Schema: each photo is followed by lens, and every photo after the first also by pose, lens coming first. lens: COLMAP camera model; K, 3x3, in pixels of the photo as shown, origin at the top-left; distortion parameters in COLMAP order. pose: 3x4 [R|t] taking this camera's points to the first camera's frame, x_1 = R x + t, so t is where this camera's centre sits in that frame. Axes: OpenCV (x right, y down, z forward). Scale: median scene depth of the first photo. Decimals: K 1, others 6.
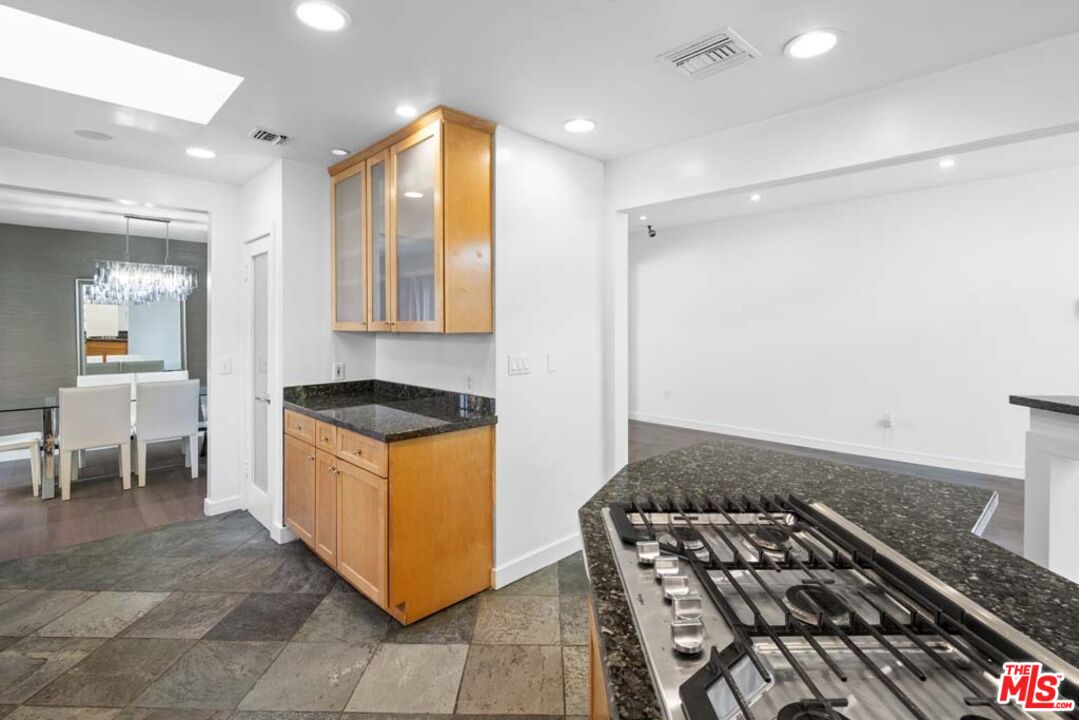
lens RADIAL K [[514.1, 0, 536.9], [0, 514.1, 332.8], [0, 0, 1]] dist [0.010965, -0.008479]
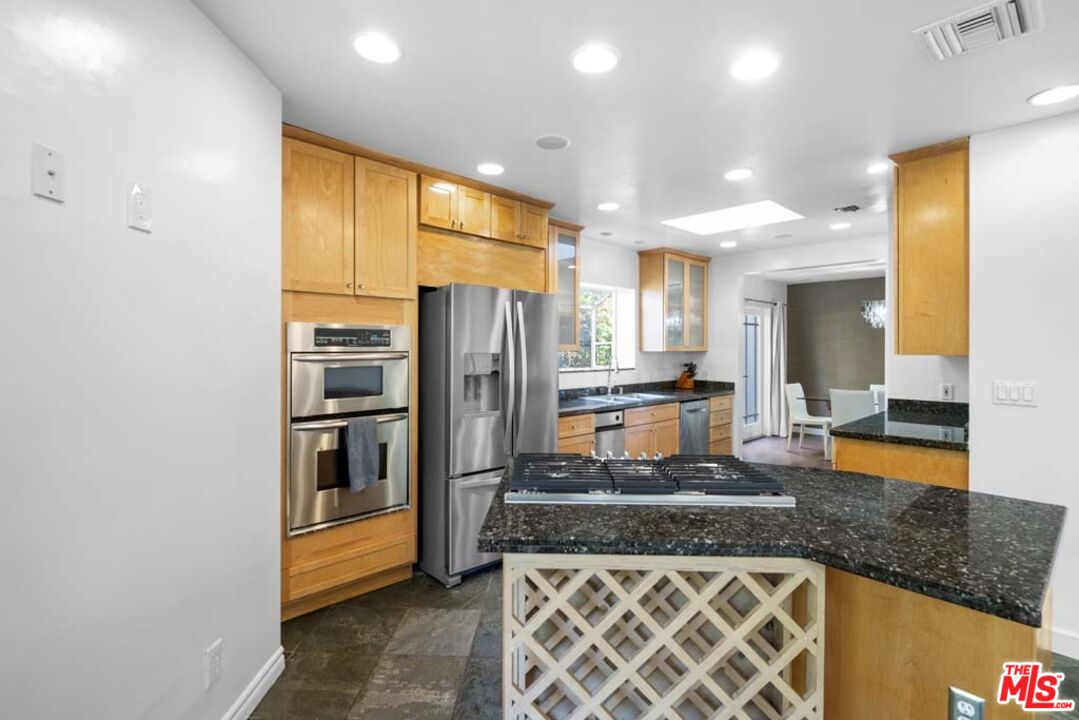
lens RADIAL K [[505.1, 0, 533.6], [0, 505.1, 344.7], [0, 0, 1]] dist [0.012006, -0.010204]
pose [[-0.015179, -0.005532, -0.999869, 1.014755], [-0.016992, 0.999842, -0.005274, -0.004169], [0.999740, 0.016909, -0.015270, 0.226328]]
